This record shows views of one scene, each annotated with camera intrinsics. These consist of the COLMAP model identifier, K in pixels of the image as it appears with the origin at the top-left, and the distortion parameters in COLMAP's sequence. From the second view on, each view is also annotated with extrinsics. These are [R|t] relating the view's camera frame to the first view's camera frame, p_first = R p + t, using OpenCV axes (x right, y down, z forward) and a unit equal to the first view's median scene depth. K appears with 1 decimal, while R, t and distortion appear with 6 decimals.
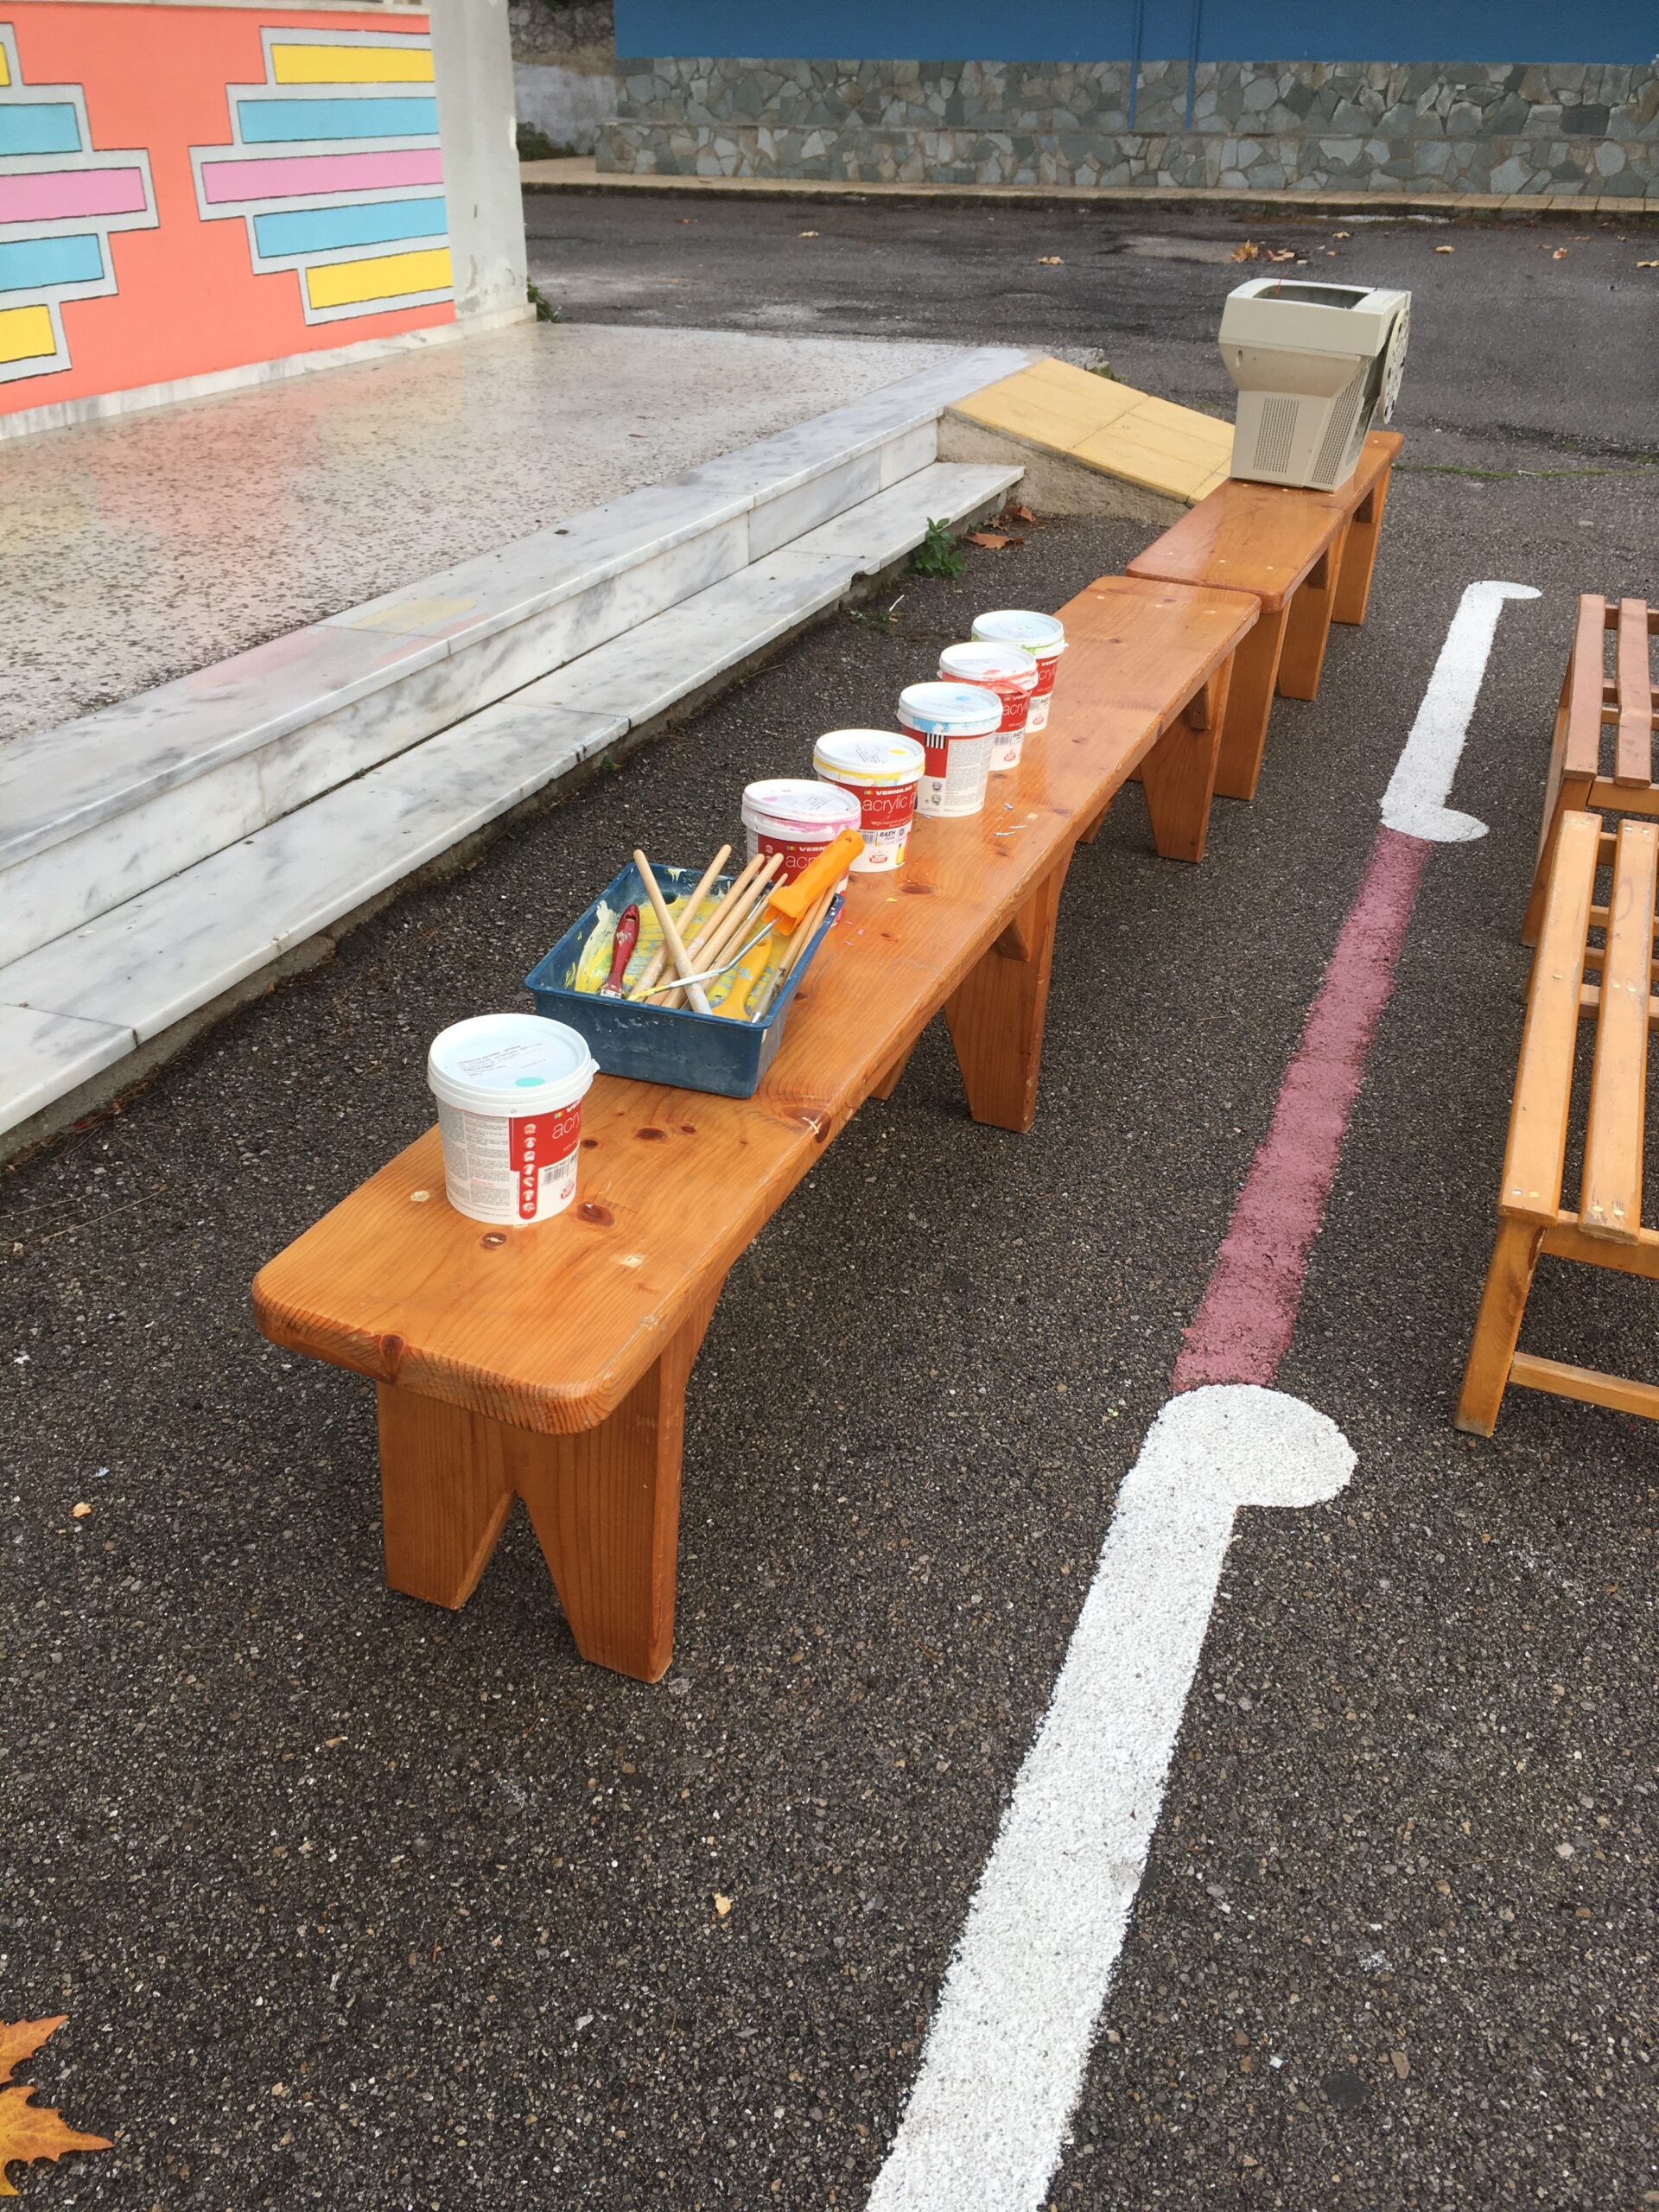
lens RADIAL K [[1853.3, 0, 762.4], [0, 1853.3, 1104.8], [0, 0, 1]] dist [0.078542, -0.103741]
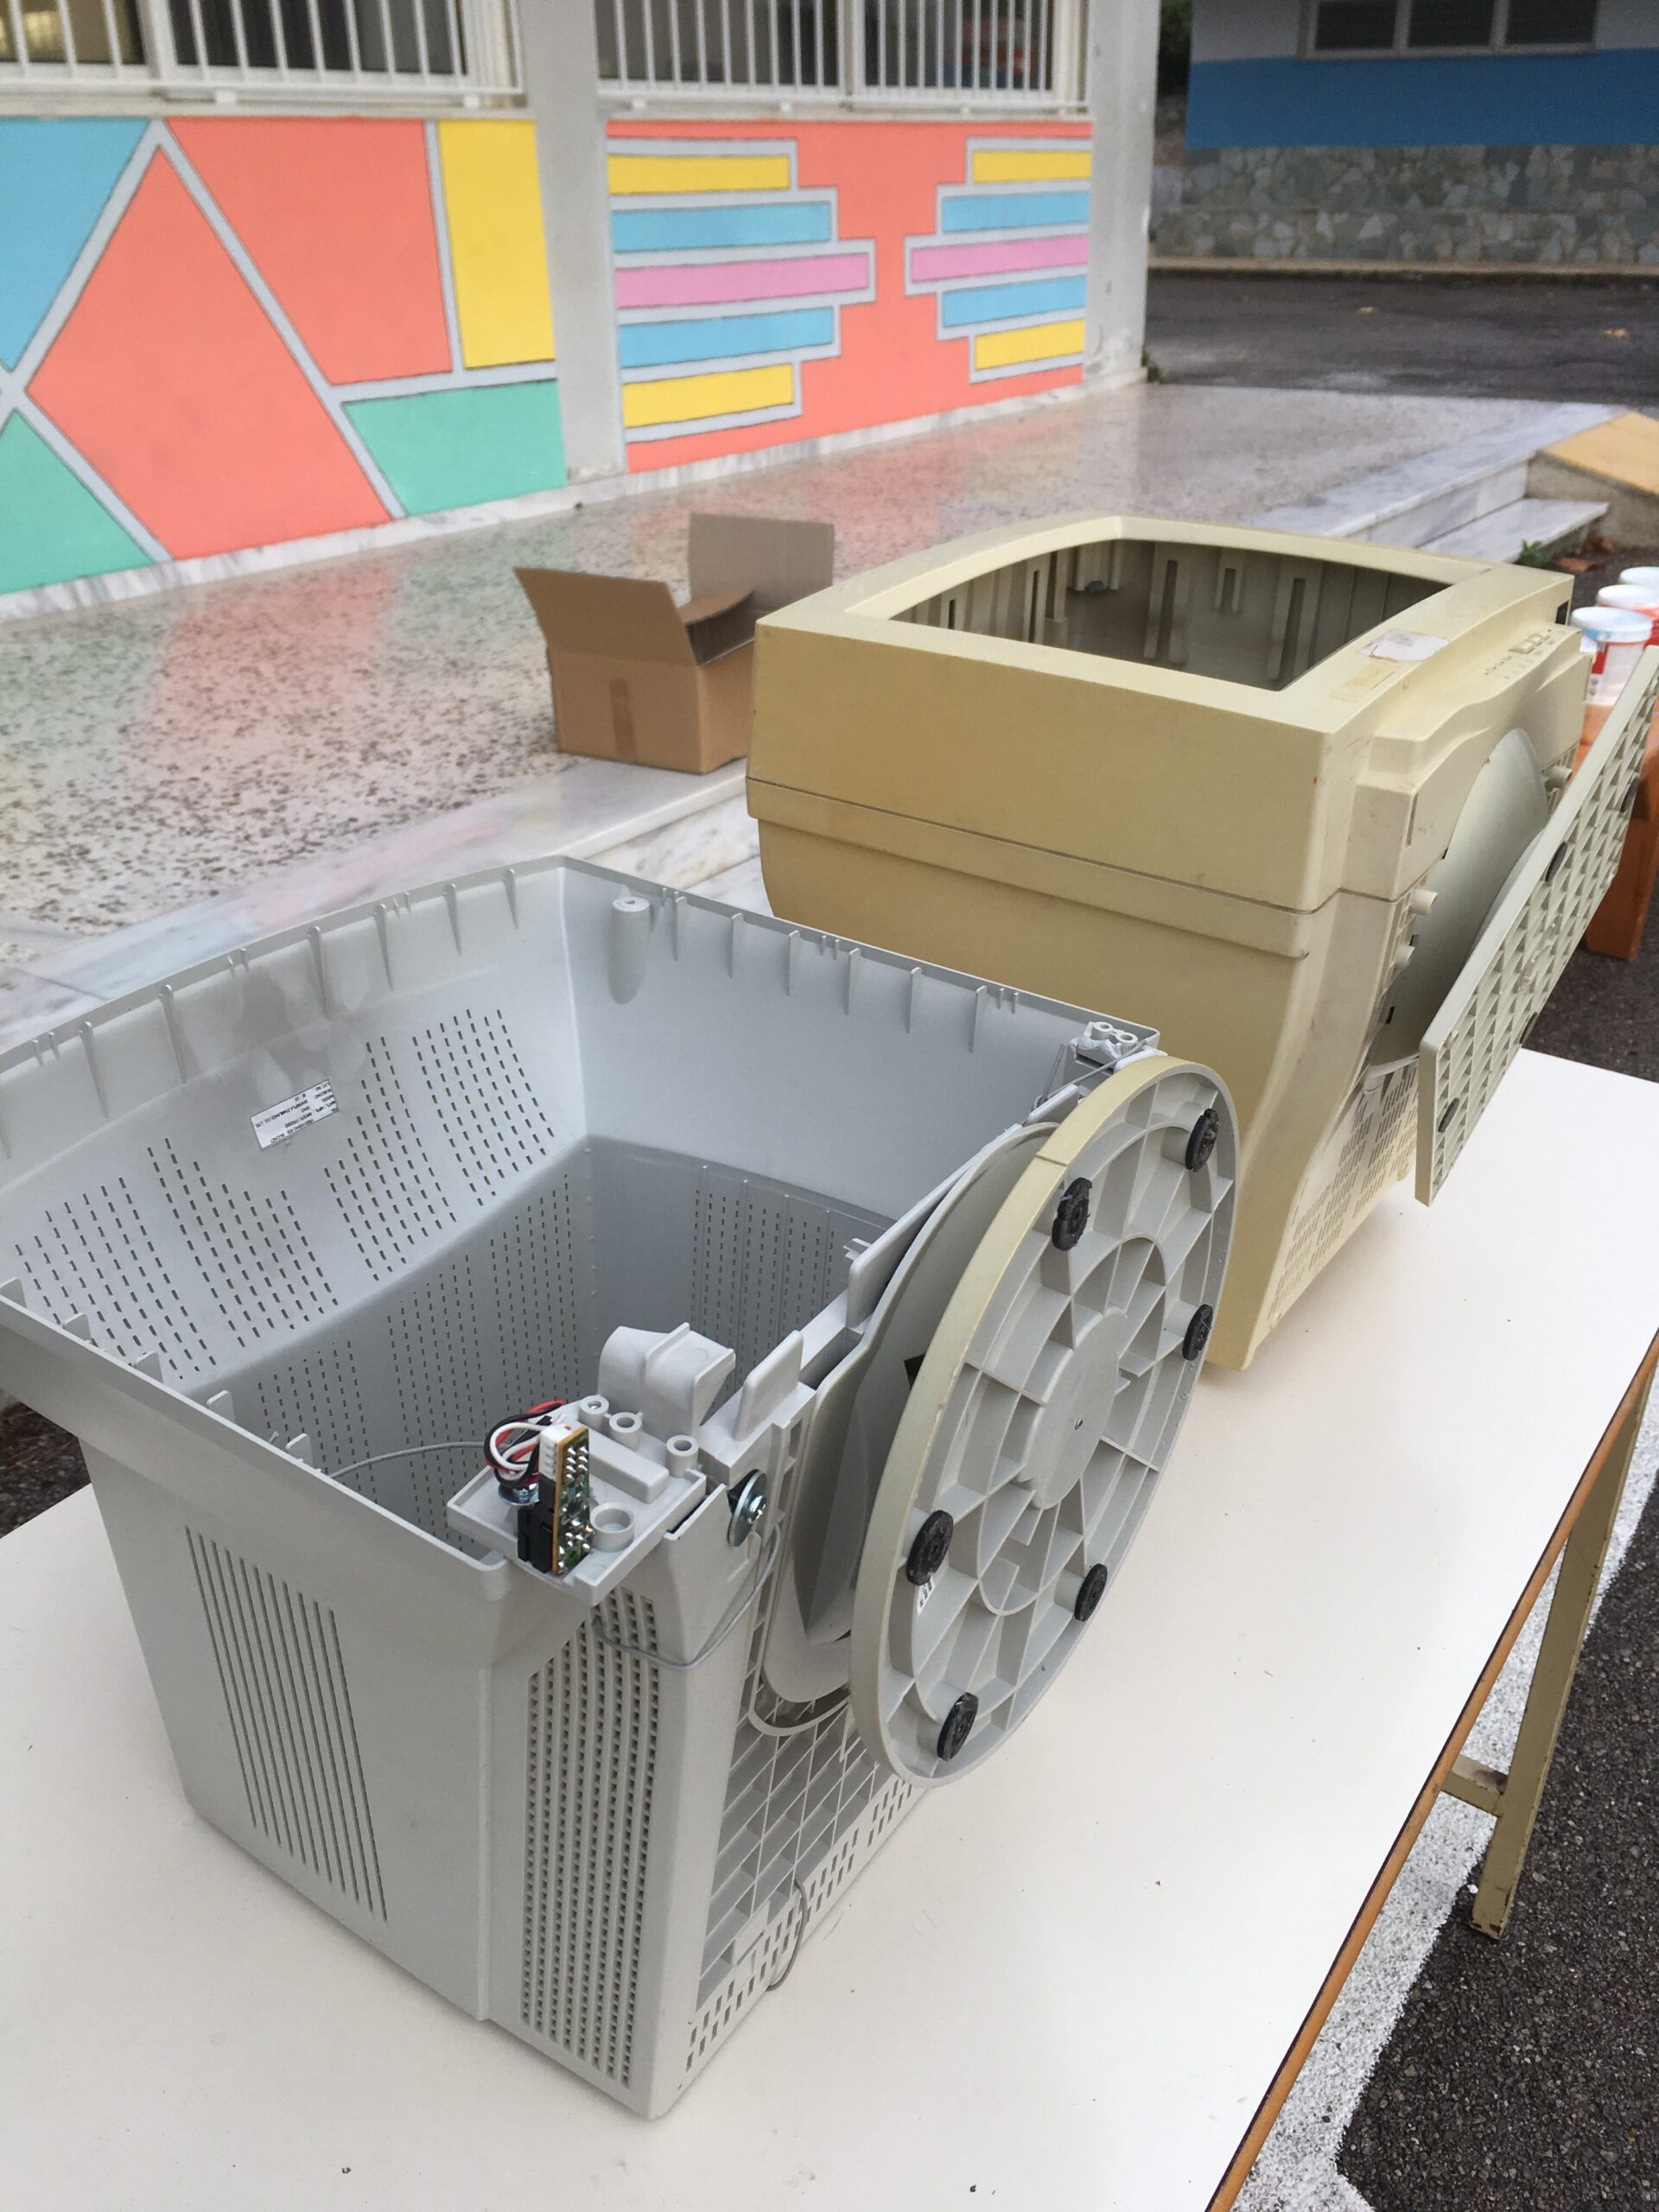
lens RADIAL K [[1853.3, 0, 808.6], [0, 1853.3, 1123.9], [0, 0, 1]] dist [0.078542, -0.103741]
pose [[0.975012, 0.084543, -0.205435, -0.035096], [-0.090559, 0.995689, -0.020045, 0.051529], [0.202854, 0.038148, 0.978466, -0.099771]]
